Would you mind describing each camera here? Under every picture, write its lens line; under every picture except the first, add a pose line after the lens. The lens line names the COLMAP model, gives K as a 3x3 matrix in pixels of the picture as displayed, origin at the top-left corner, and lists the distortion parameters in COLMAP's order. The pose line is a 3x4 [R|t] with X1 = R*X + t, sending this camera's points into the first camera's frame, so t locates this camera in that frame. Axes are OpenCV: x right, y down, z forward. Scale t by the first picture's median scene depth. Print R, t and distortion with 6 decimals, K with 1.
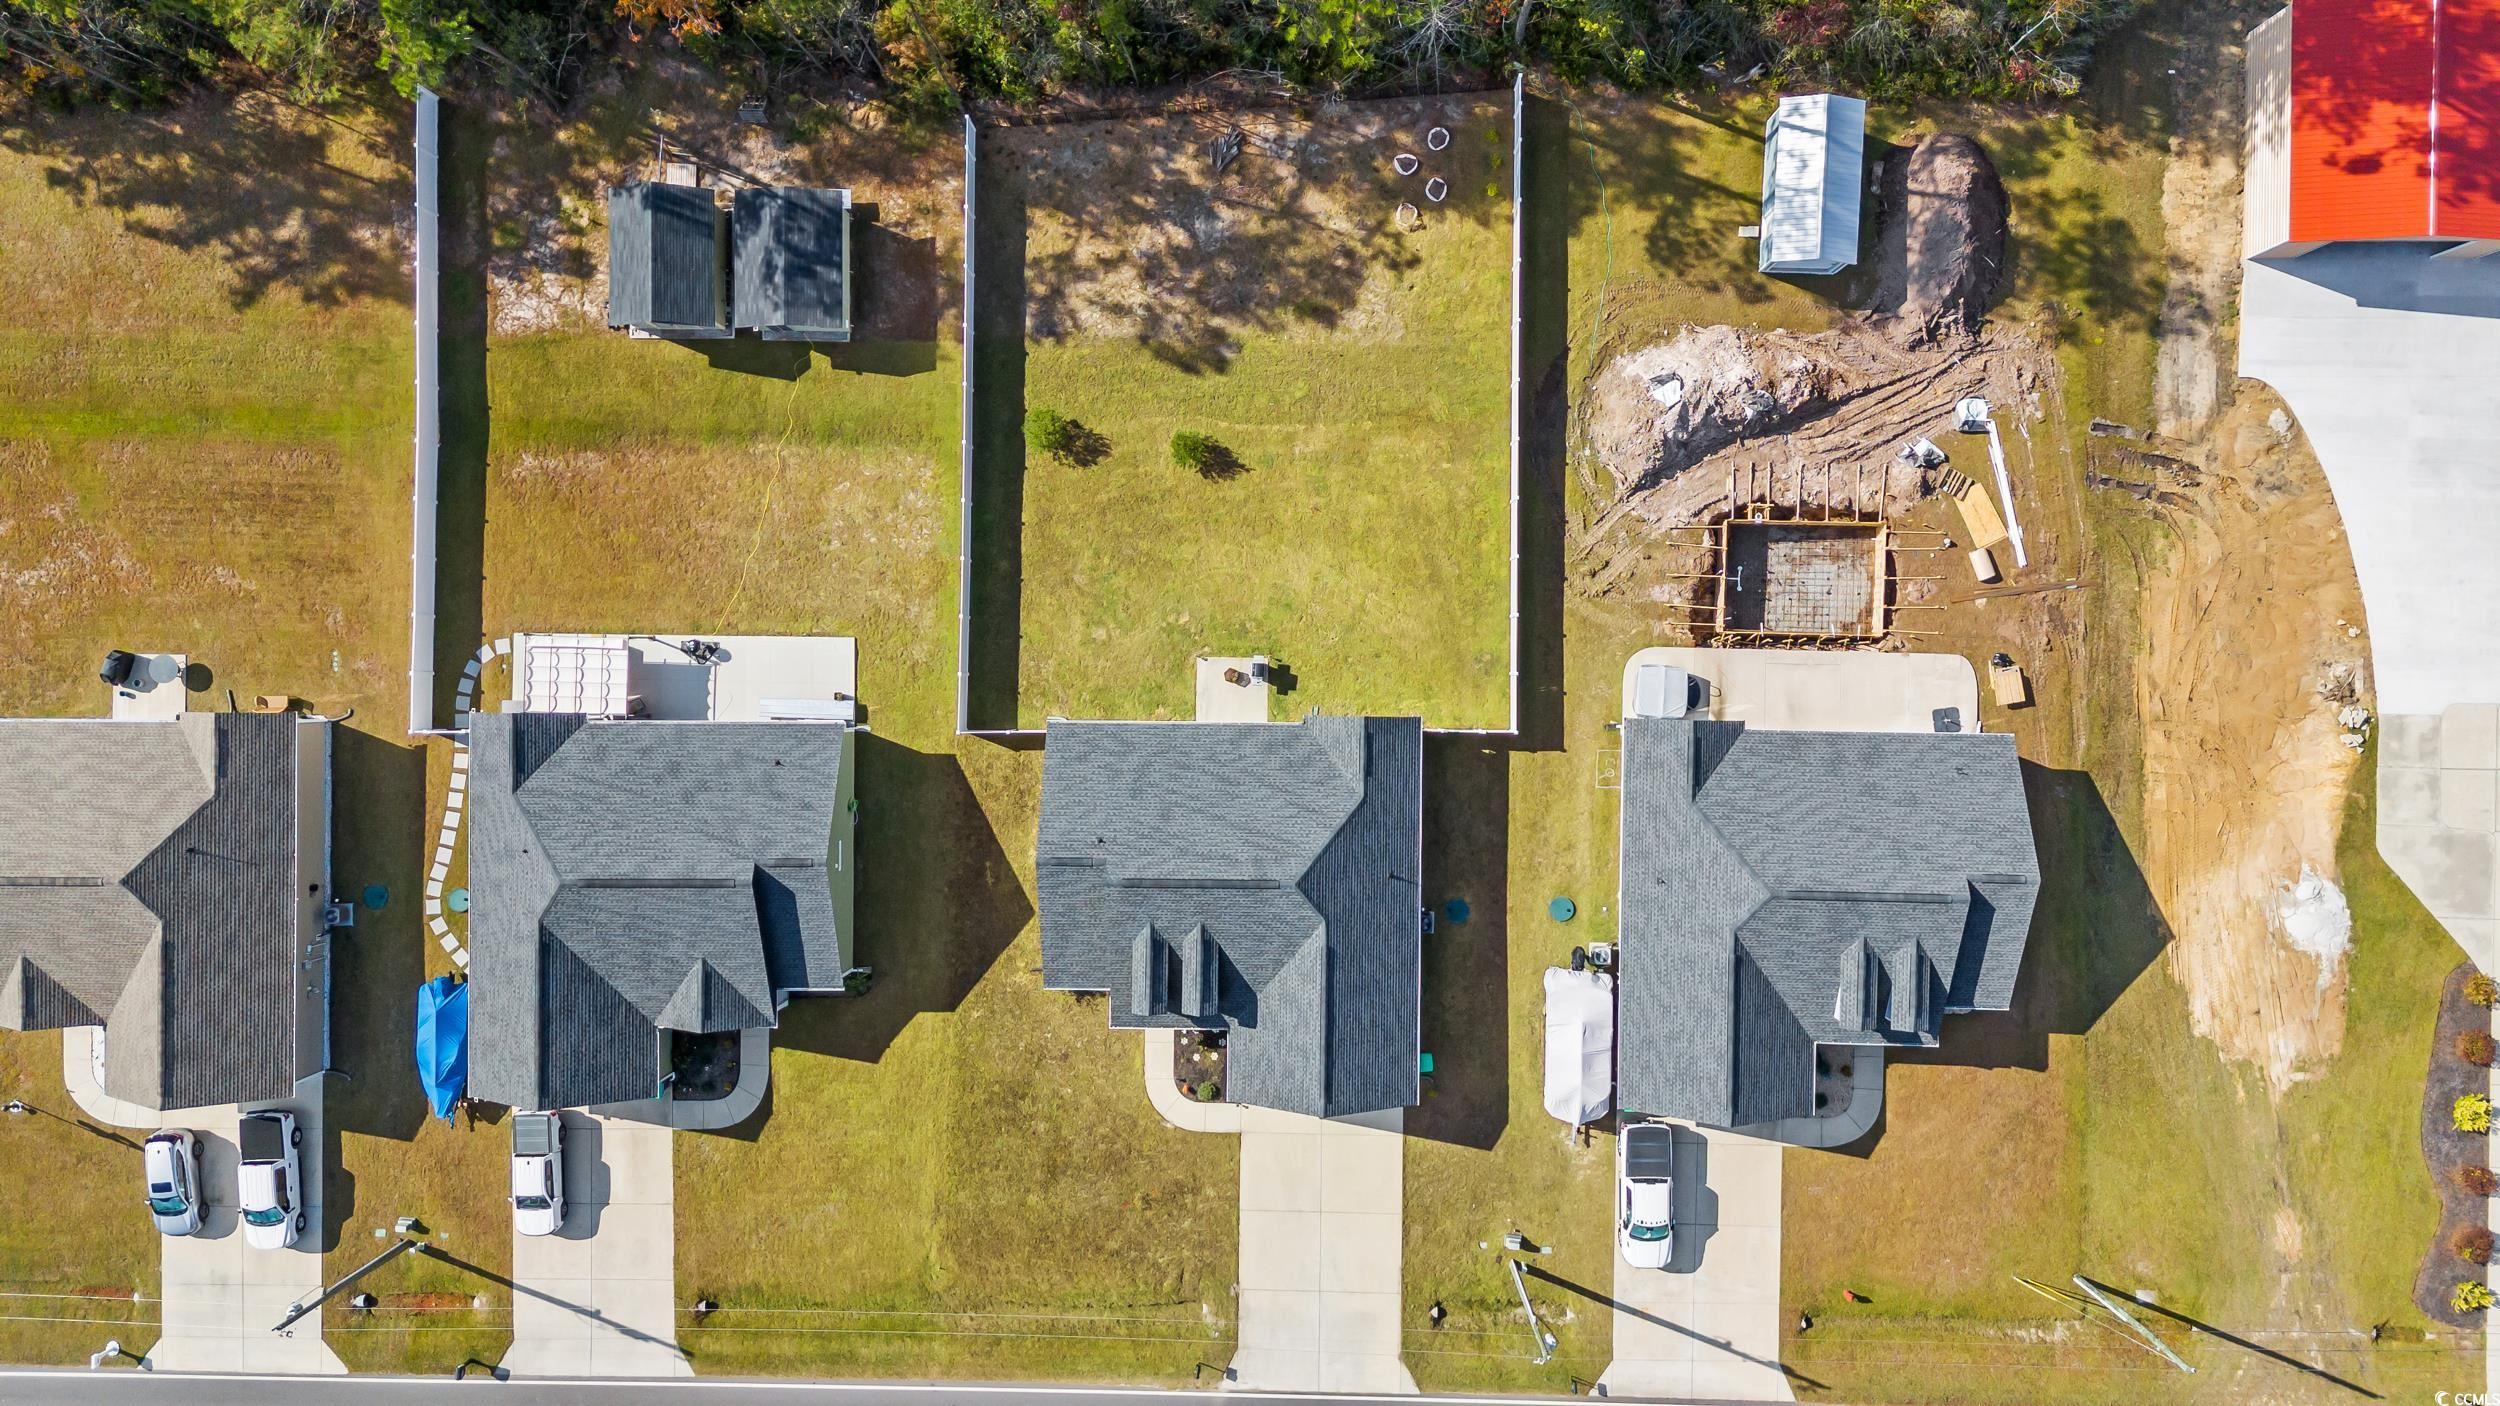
lens RADIAL K [[1630.0, 0, 1246.8], [0, 1630.0, 1023.1], [0, 0, 1]] dist [0.064868, -0.037369]
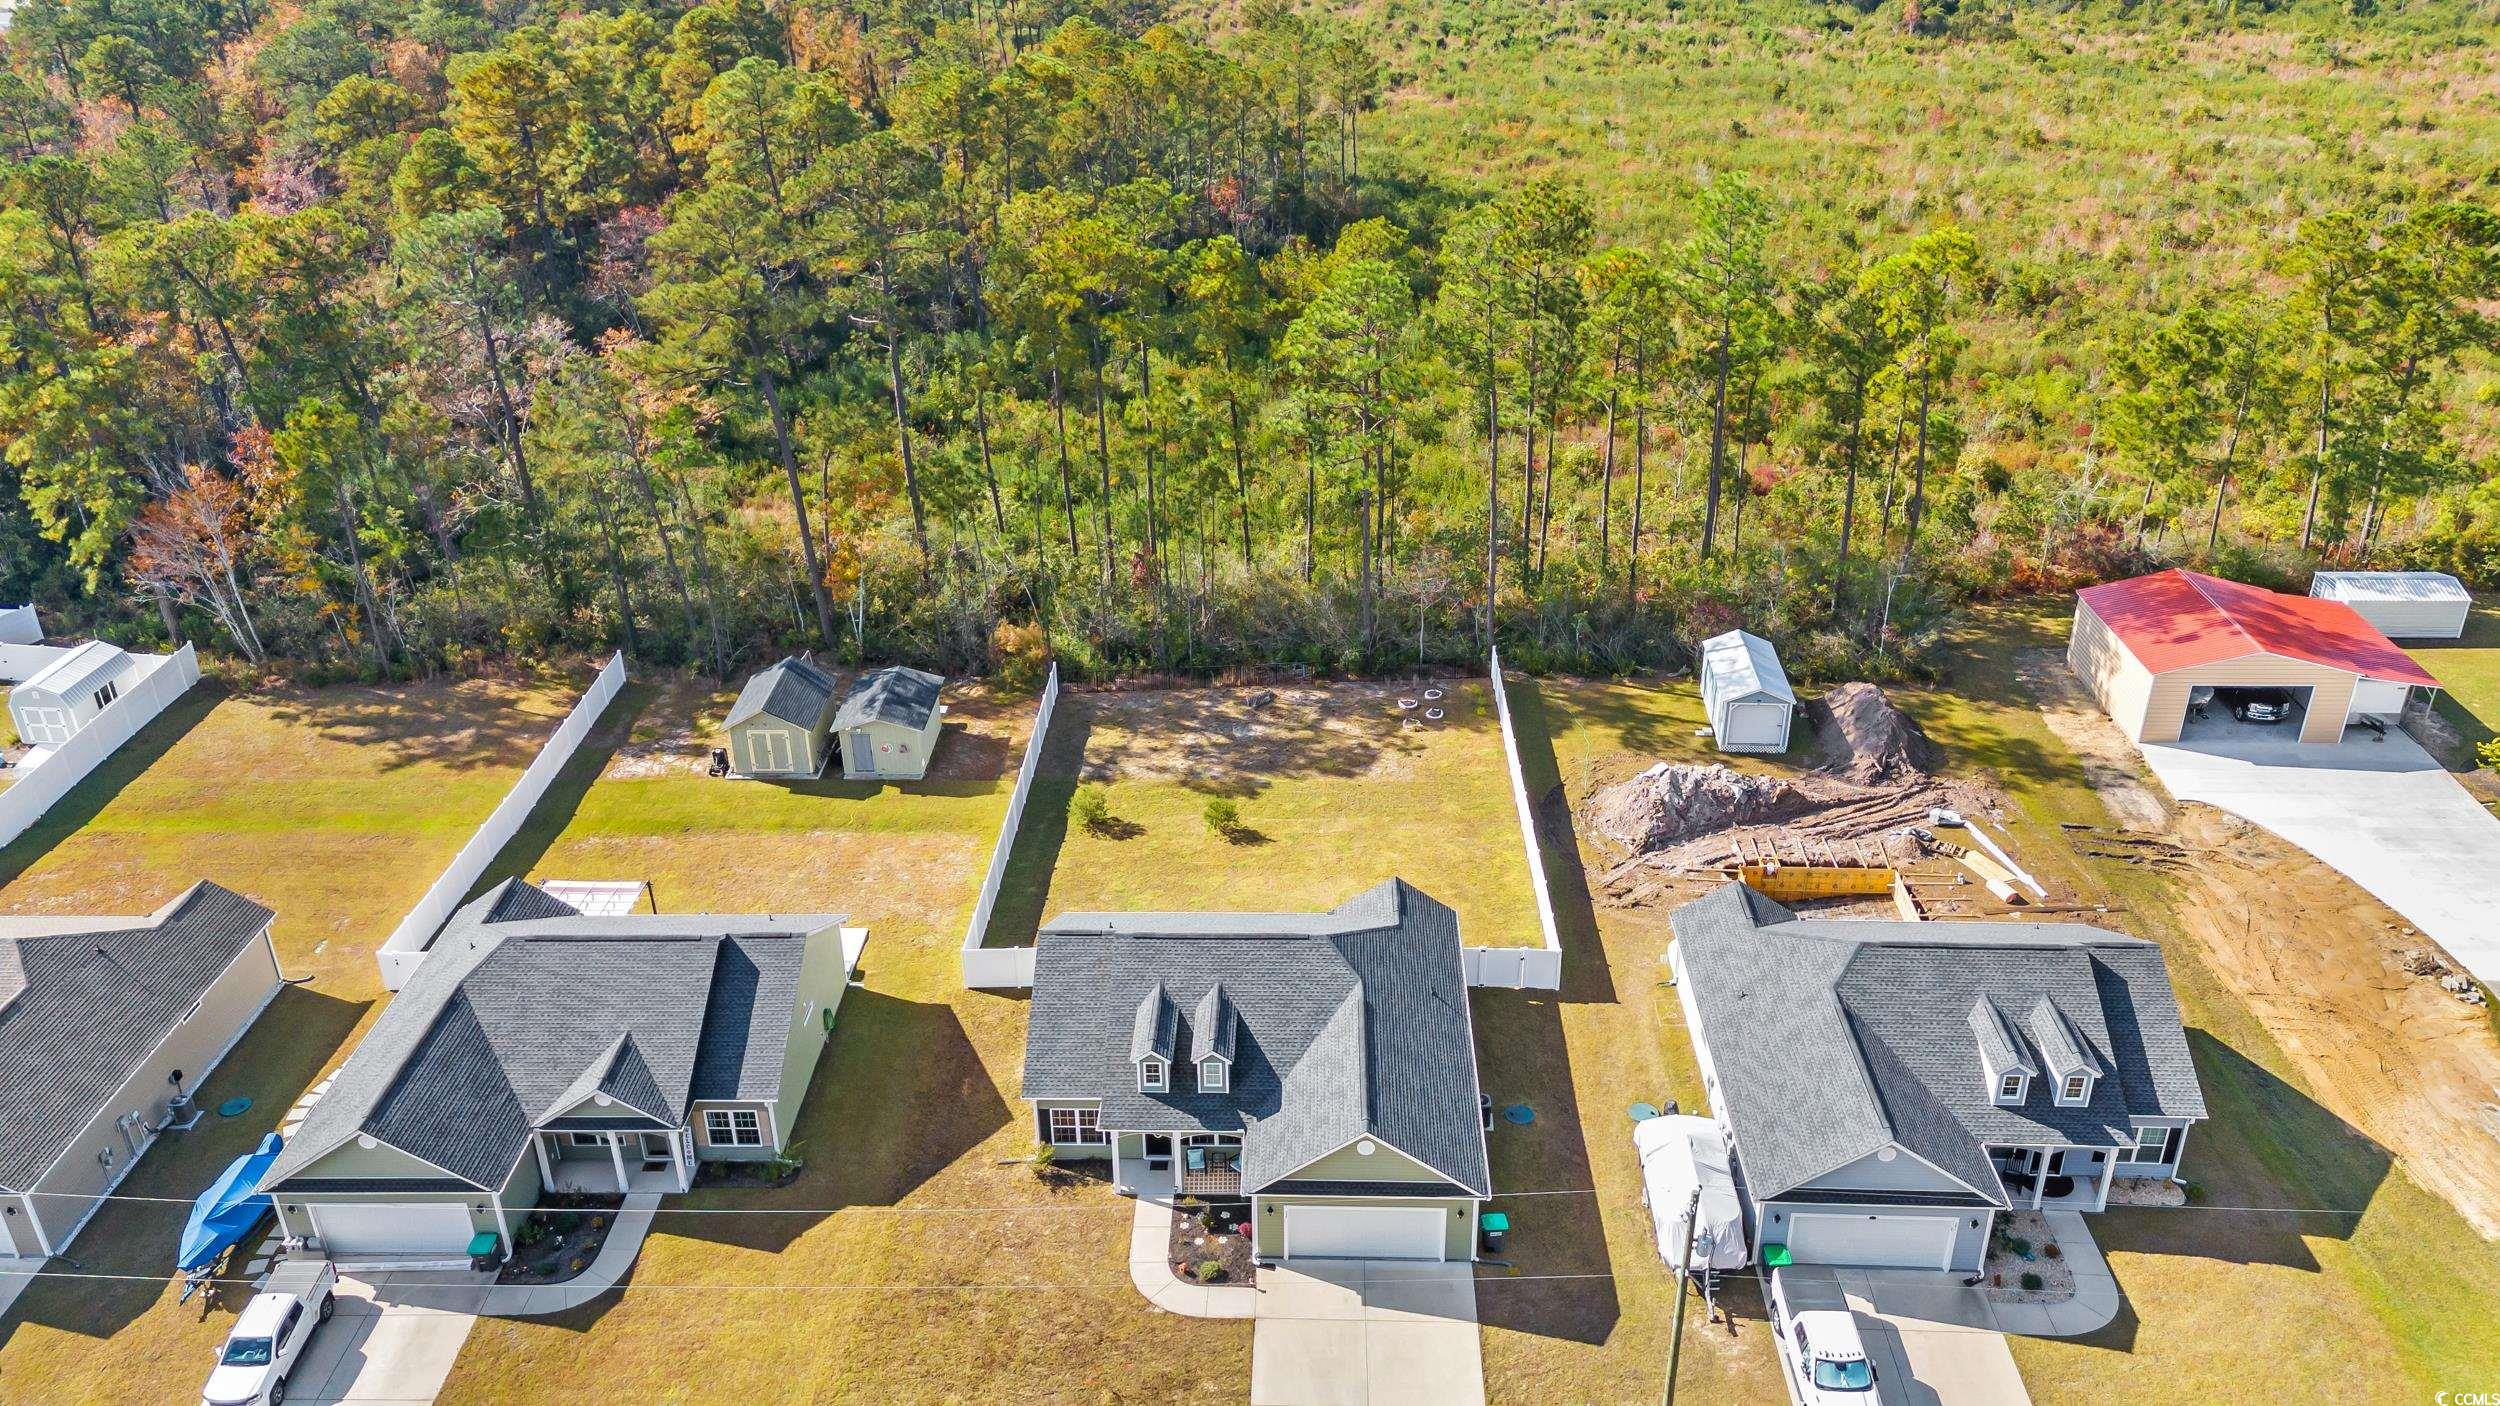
lens RADIAL K [[1844.4, 0, 1250.0], [0, 1844.4, 703.0], [0, 0, 1]] dist [0.076360, -0.068365]
pose [[0.999592, 0.024860, -0.014059, -0.001127], [-0.023991, 0.463795, -0.885618, 0.674529], [-0.015496, 0.885594, 0.464202, 0.371663]]
